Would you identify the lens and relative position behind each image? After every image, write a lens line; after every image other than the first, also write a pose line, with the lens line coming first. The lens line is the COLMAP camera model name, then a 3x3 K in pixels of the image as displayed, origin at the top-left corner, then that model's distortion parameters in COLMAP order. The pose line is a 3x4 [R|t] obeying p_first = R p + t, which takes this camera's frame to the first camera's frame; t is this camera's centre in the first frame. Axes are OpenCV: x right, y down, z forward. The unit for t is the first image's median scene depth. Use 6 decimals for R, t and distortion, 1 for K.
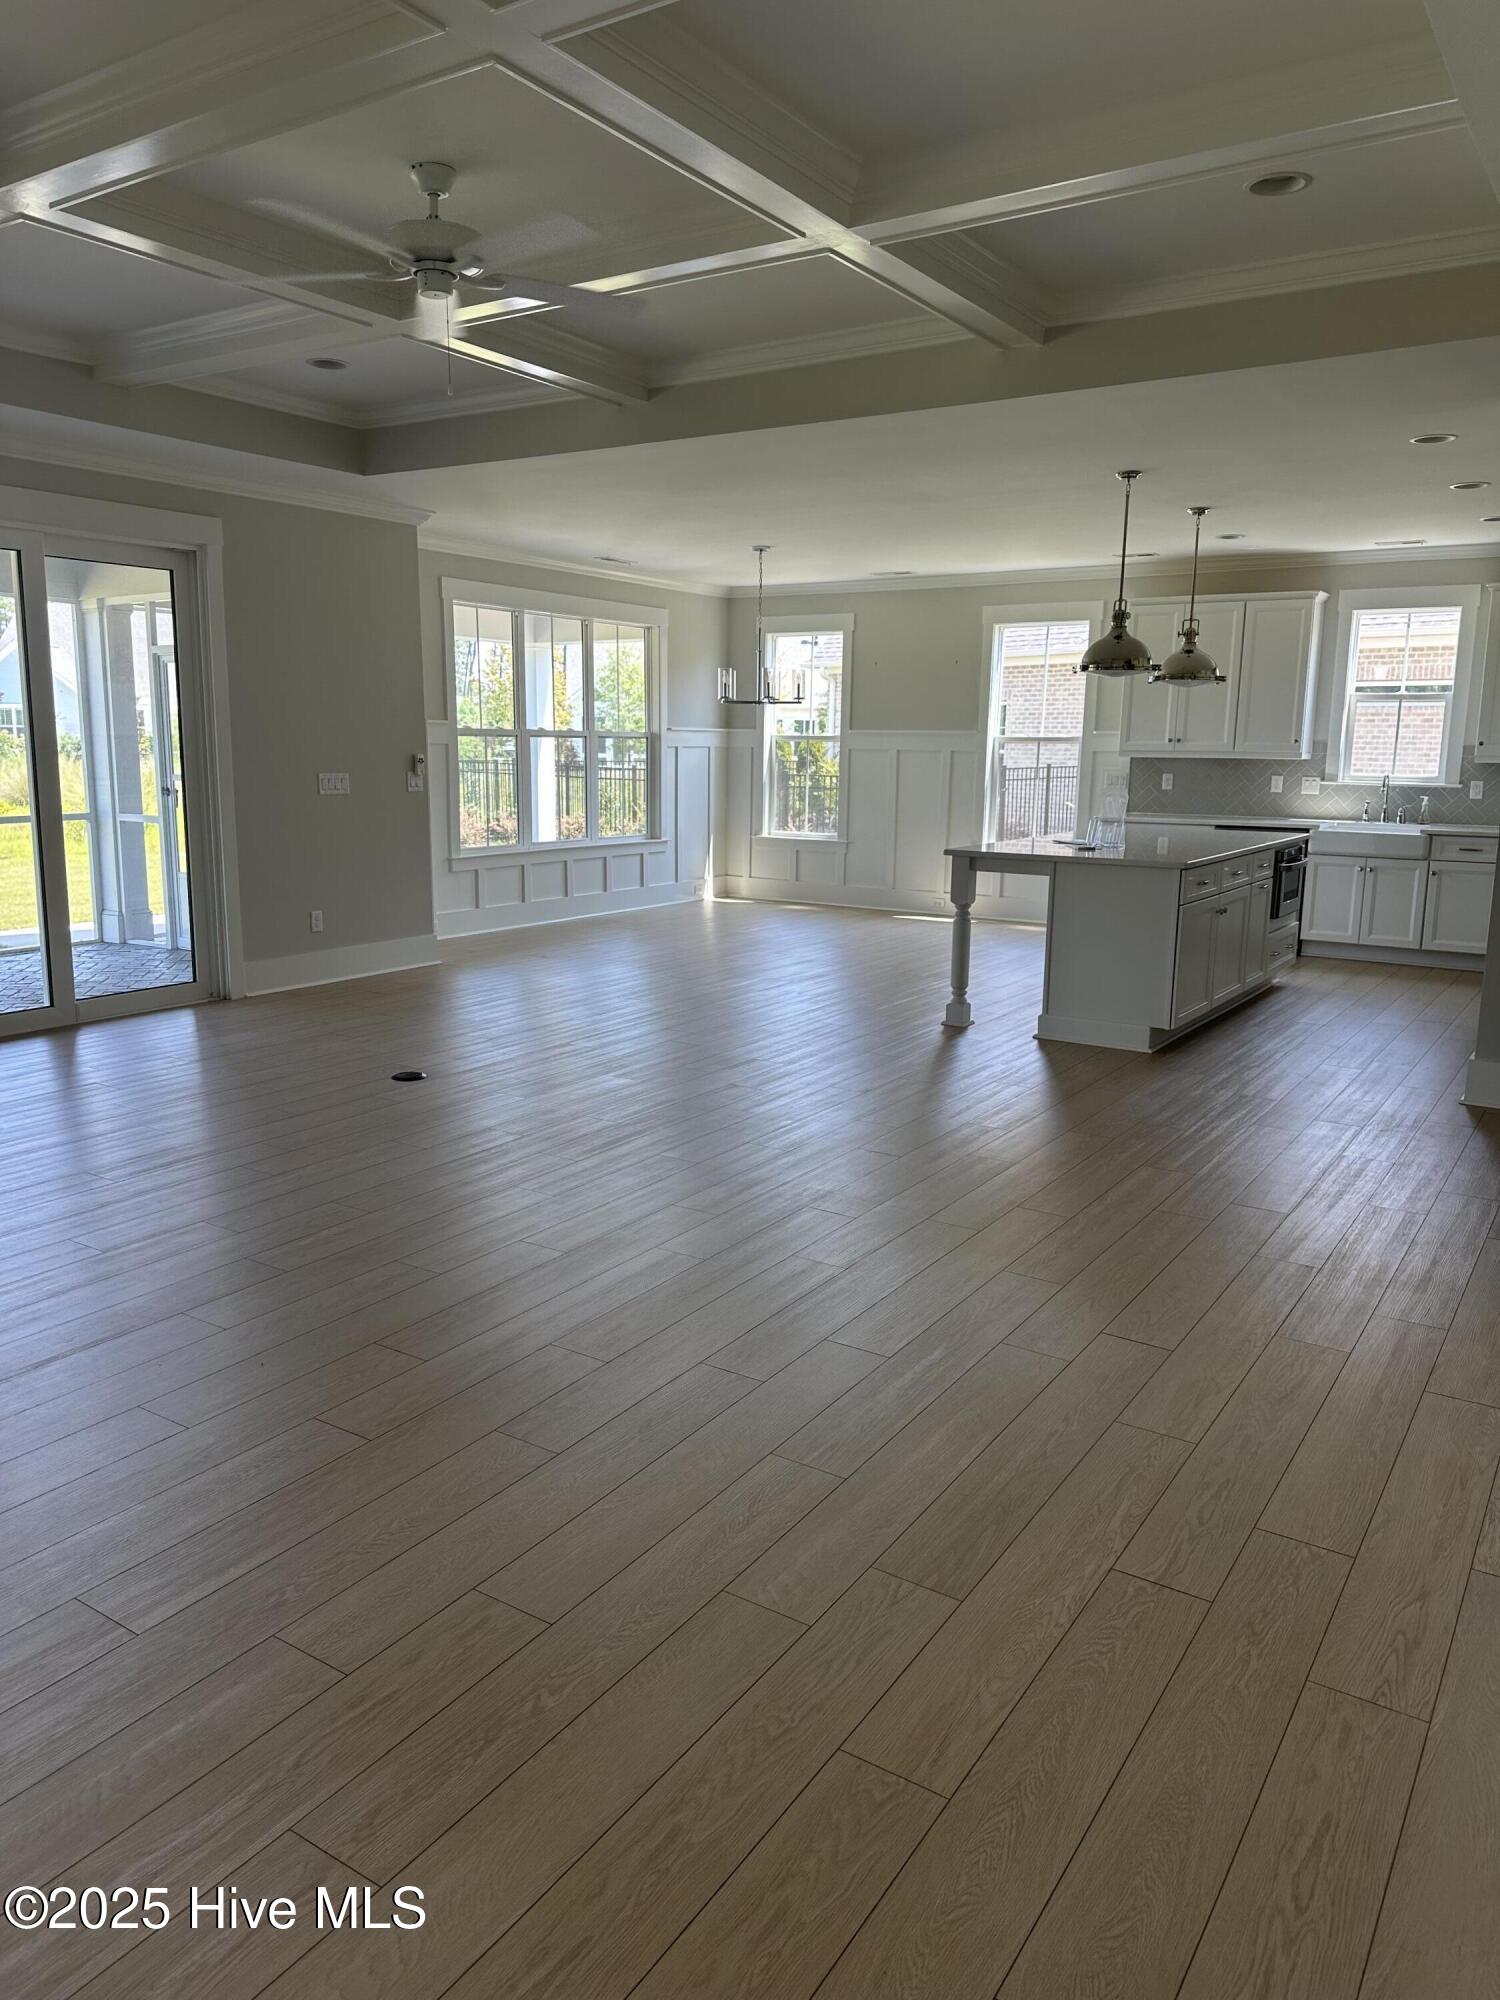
lens RADIAL K [[1397.0, 0, 752.2], [0, 1397.0, 999.2], [0, 0, 1]] dist [0.049181, -0.063087]
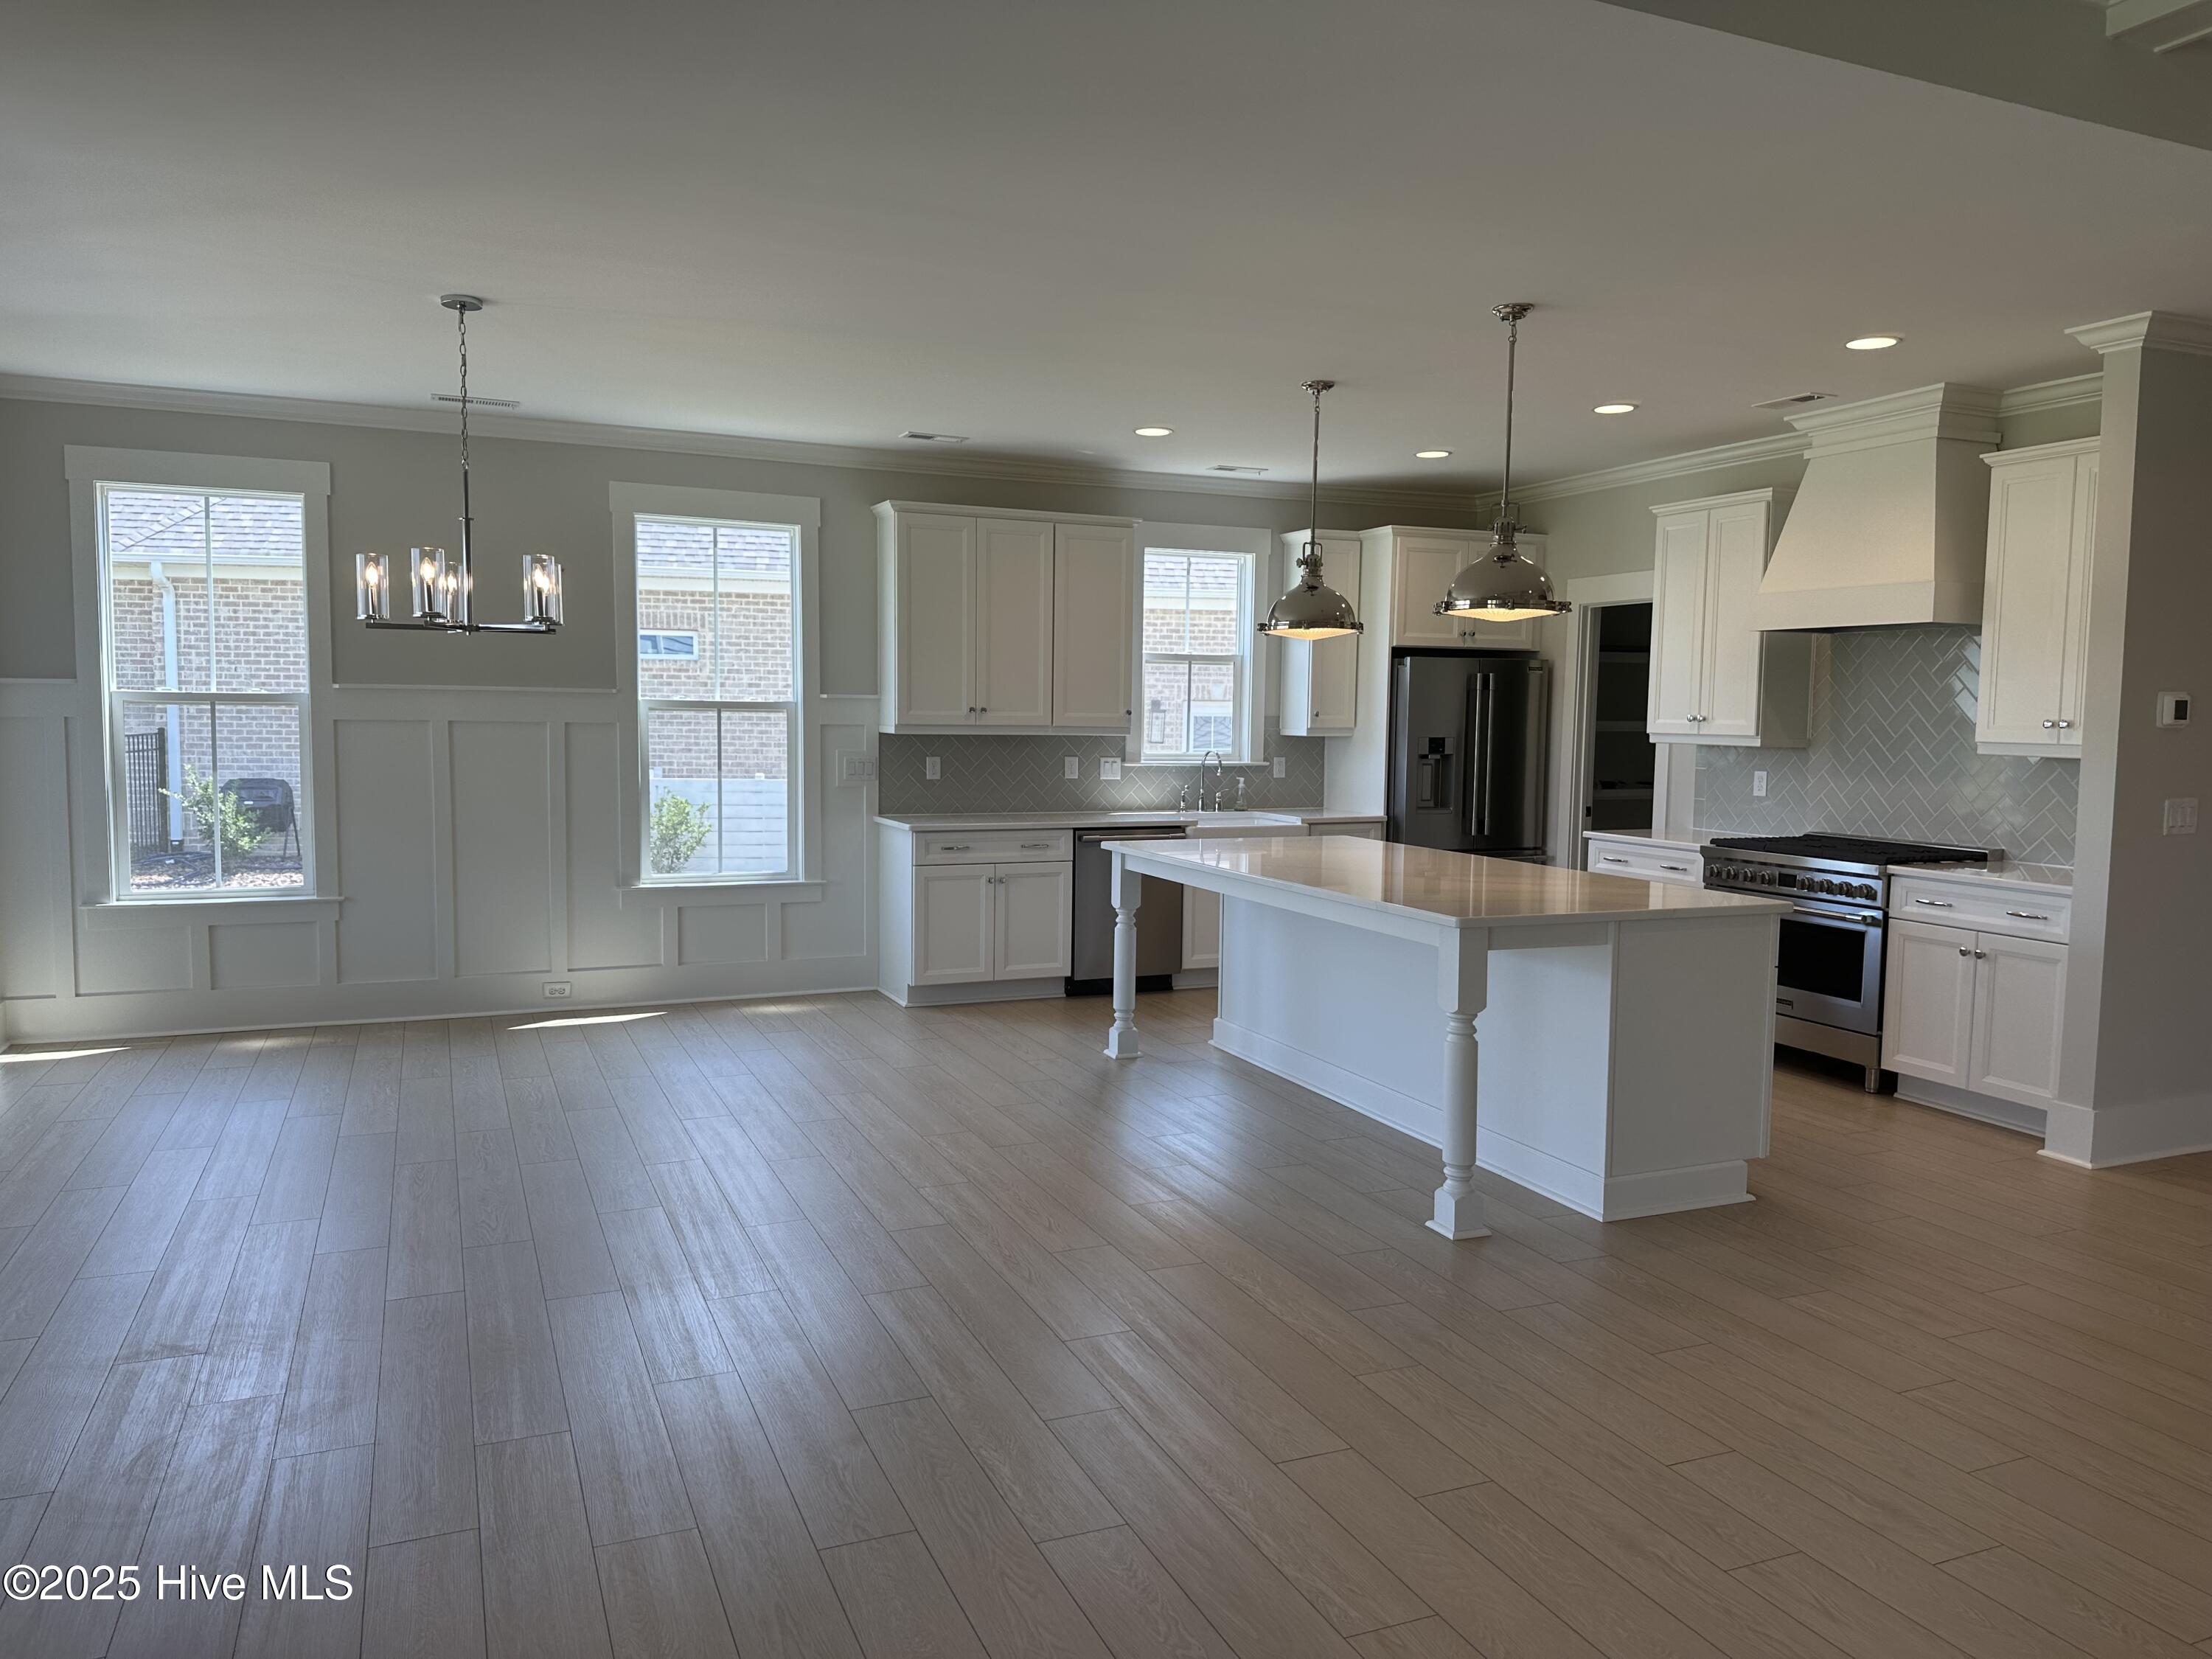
lens RADIAL K [[1545.1, 0, 1086.5], [0, 1545.1, 829.5], [0, 0, 1]] dist [0.049181, -0.063087]
pose [[0.570191, -0.070258, 0.818502, -0.296401], [0.144188, 0.989429, -0.015516, -0.108369], [-0.808759, 0.126865, 0.574294, 0.536453]]
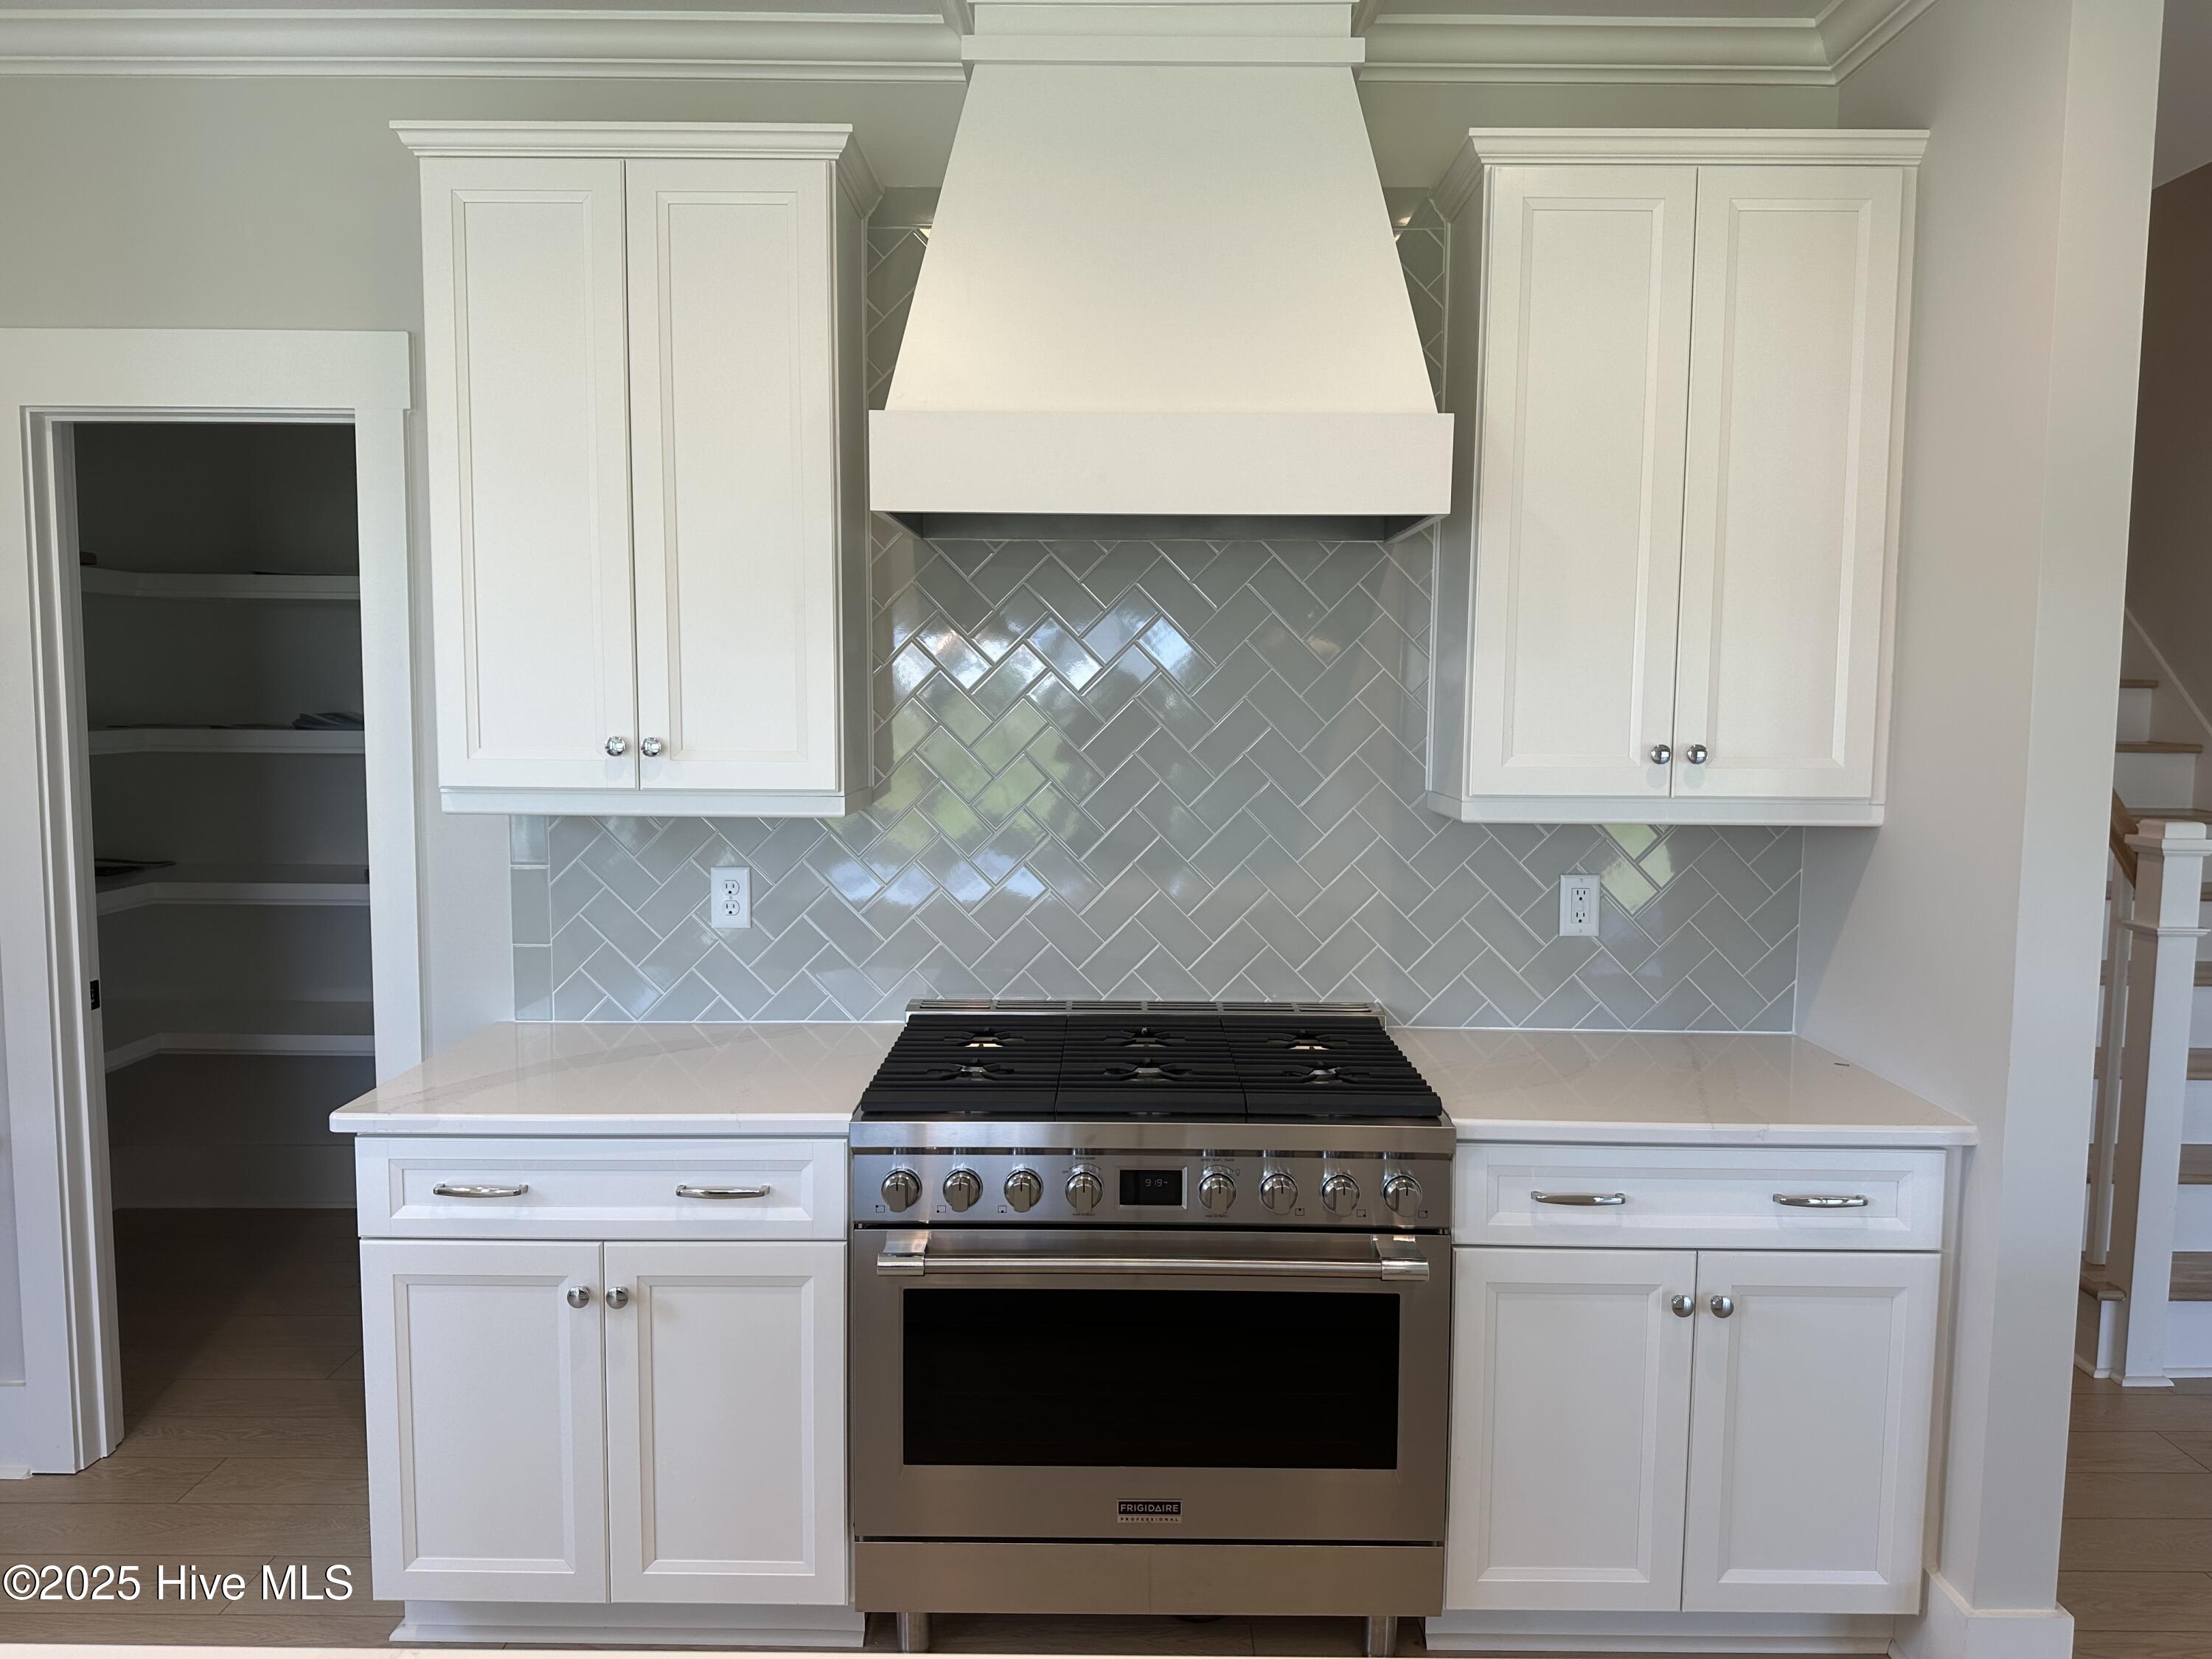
lens RADIAL K [[1545.1, 0, 1110.7], [0, 1545.1, 818.4], [0, 0, 1]] dist [0.049181, -0.063087]
pose [[-0.544814, -0.090099, 0.833703, 0.192782], [0.137285, 0.971213, 0.194674, -0.157129], [-0.827243, 0.220515, -0.516761, 0.784100]]
